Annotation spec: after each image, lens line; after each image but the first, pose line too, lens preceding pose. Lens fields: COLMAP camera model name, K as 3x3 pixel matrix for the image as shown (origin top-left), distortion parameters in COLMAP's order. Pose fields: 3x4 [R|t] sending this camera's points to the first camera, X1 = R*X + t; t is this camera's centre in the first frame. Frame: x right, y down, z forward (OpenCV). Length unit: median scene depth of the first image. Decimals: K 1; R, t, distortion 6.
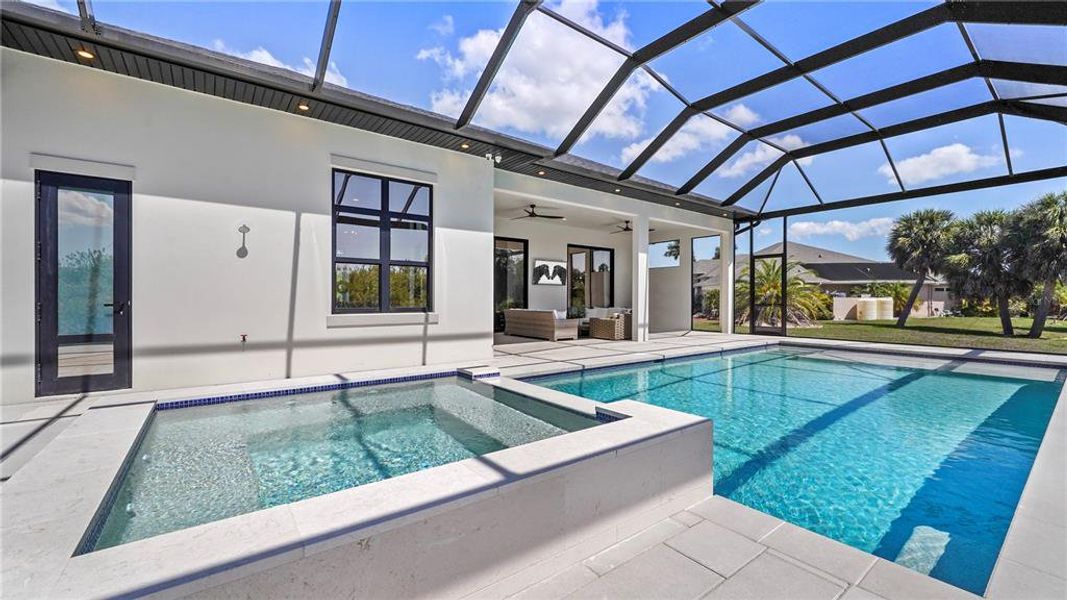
lens RADIAL K [[437.9, 0, 538.1], [0, 437.9, 299.6], [0, 0, 1]] dist [-0.012449, 0.001396]
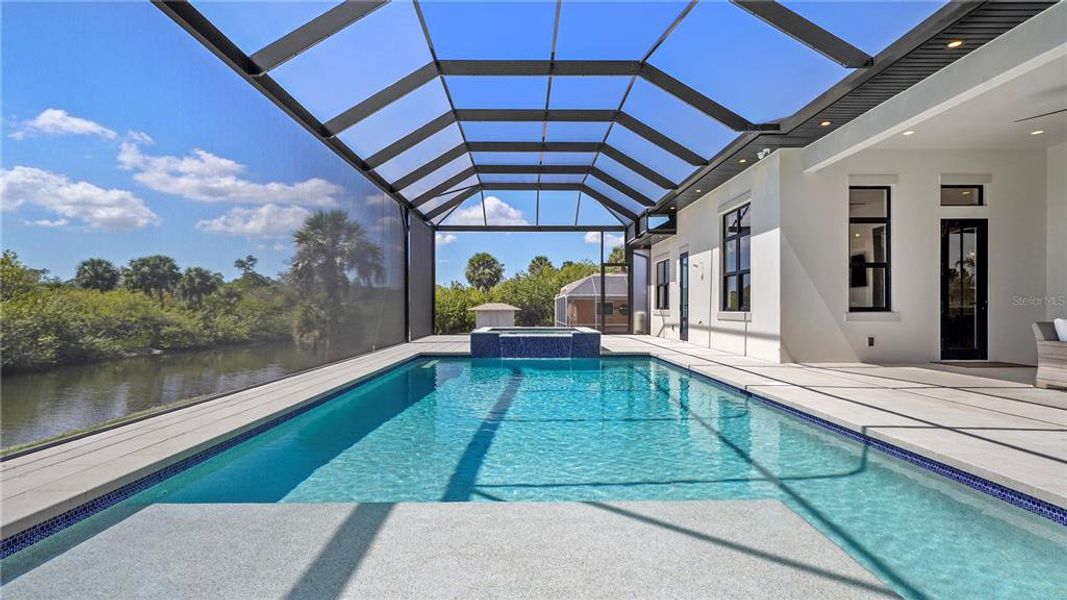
lens RADIAL K [[509.2, 0, 542.9], [0, 509.2, 307.0], [0, 0, 1]] dist [0.020572, -0.000029]
pose [[-0.600718, -0.012433, -0.799365, 1.004575], [-0.012923, 0.999899, -0.005840, 0.027288], [0.799357, 0.006822, -0.600818, 1.187054]]
